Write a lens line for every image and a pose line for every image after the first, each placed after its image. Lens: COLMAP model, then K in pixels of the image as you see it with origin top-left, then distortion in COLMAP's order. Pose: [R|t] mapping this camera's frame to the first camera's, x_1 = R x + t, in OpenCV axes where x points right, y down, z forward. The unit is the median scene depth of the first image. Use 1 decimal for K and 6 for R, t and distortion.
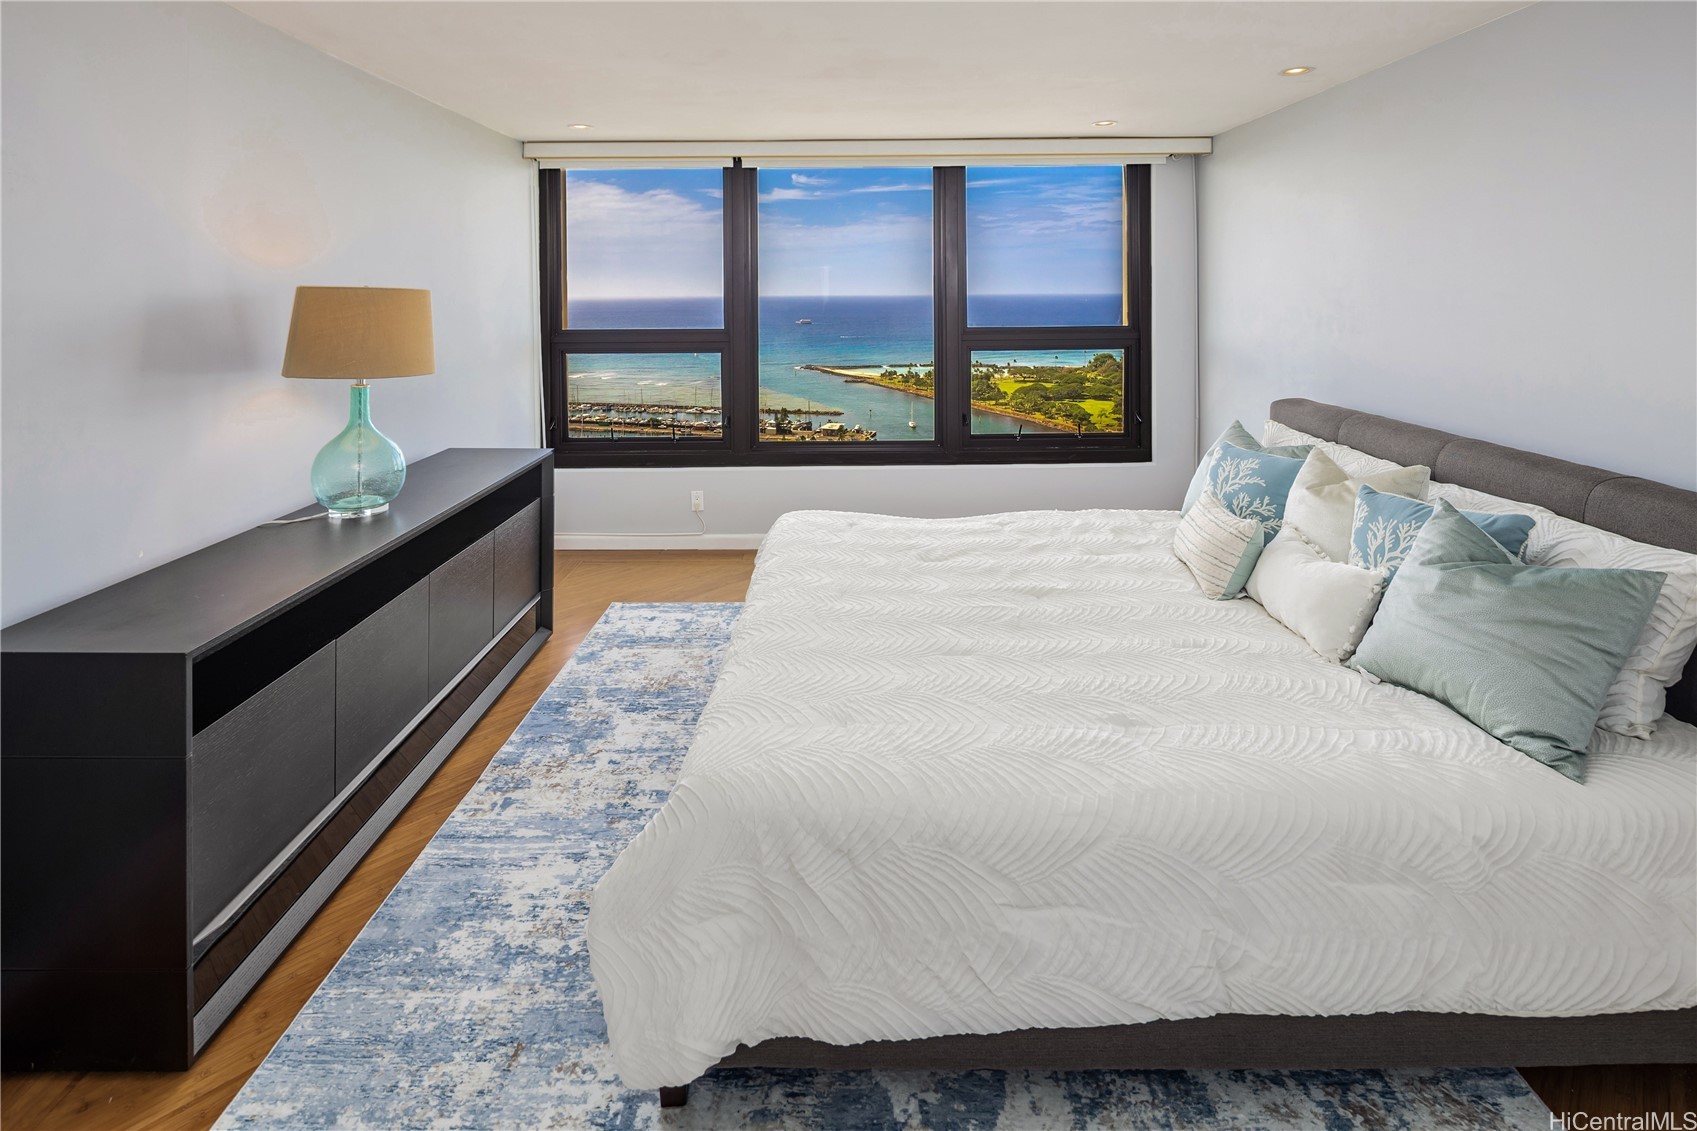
lens RADIAL K [[809.8, 0, 869.1], [0, 809.8, 513.4], [0, 0, 1]] dist [0.002113, -0.002490]
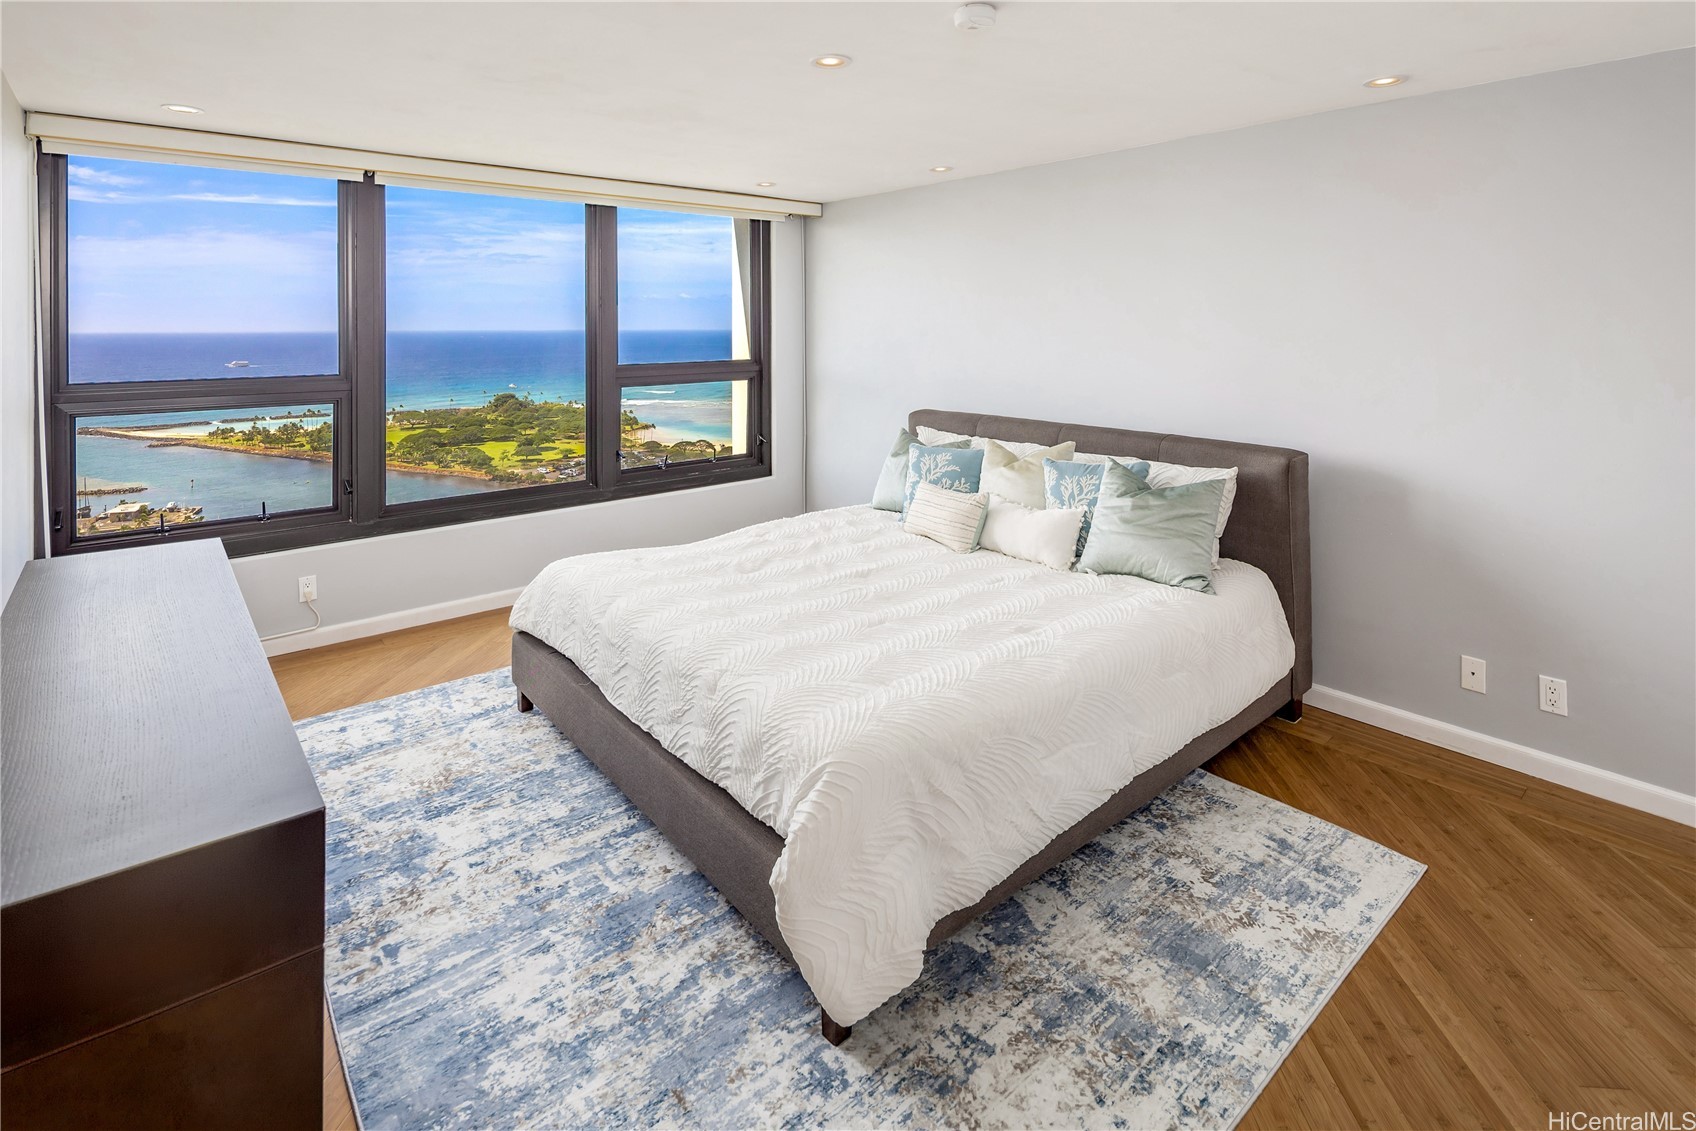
lens RADIAL K [[809.3, 0, 841.3], [0, 809.3, 578.0], [0, 0, 1]] dist [0.002113, -0.002490]
pose [[0.759622, -0.189894, 0.622025, -0.614469], [0.169812, 0.981158, 0.092156, -0.017591], [-0.627804, 0.035624, 0.777556, 0.057665]]
